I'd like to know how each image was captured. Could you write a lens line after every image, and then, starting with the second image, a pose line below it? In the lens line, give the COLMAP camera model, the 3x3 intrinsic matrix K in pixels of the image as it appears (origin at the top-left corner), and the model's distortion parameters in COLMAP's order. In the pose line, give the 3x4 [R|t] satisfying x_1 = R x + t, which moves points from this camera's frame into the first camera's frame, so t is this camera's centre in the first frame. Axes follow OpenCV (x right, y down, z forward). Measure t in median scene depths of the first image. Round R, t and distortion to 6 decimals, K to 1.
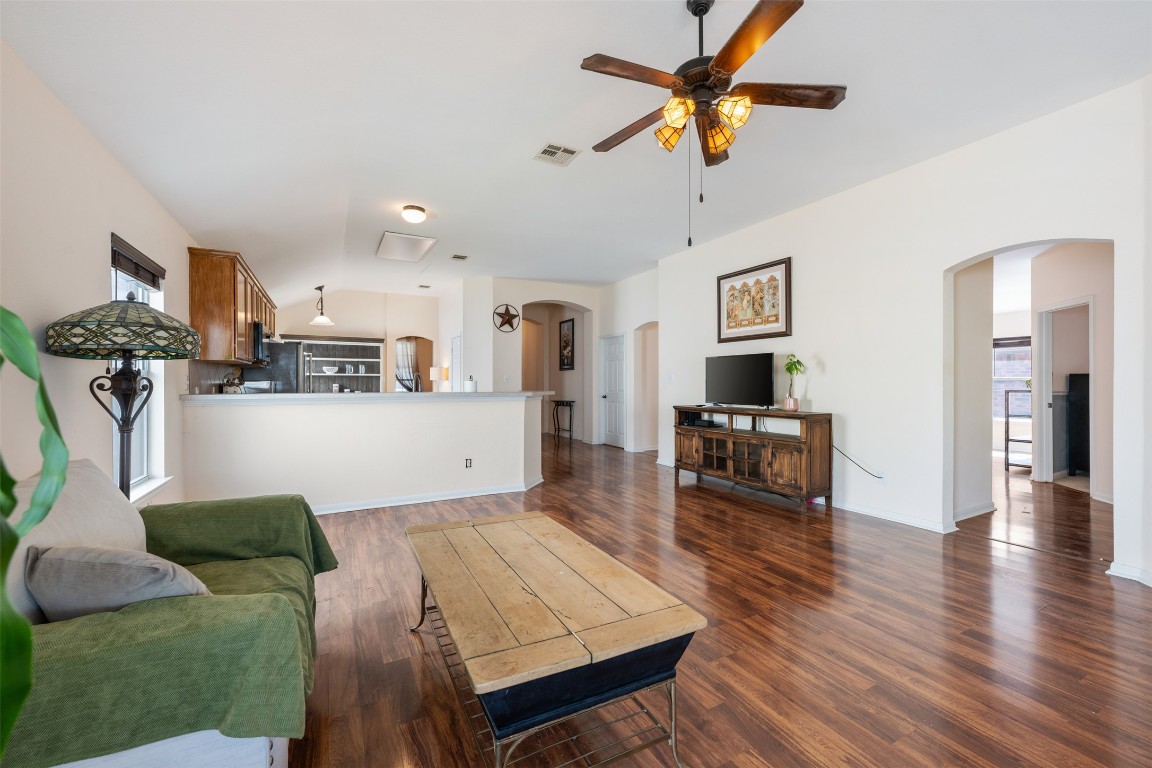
lens RADIAL K [[458.2, 0, 572.3], [0, 458.2, 377.8], [0, 0, 1]] dist [-0.000740, 0.000853]
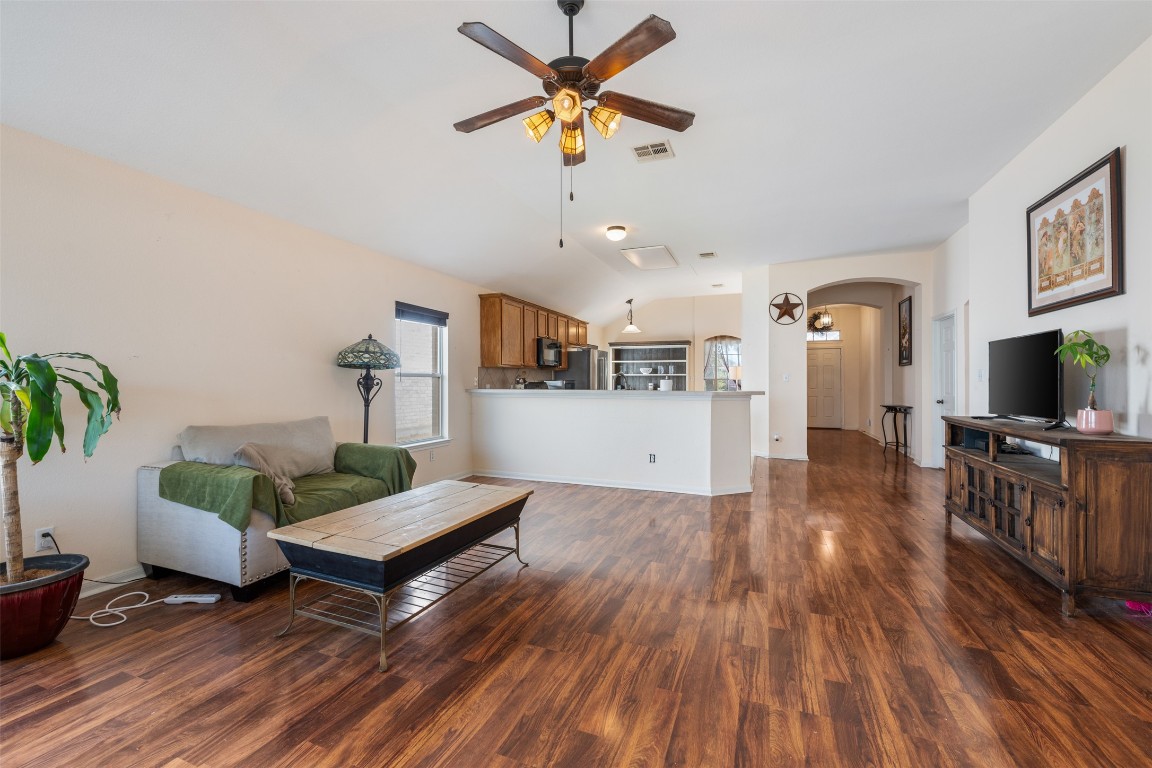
lens RADIAL K [[479.3, 0, 570.4], [0, 479.3, 378.0], [0, 0, 1]] dist [-0.005146, 0.002226]
pose [[0.644404, -0.006032, -0.764662, 0.433176], [0.007599, 0.999970, -0.001483, 0.002029], [0.764648, -0.004855, 0.644430, 0.129420]]
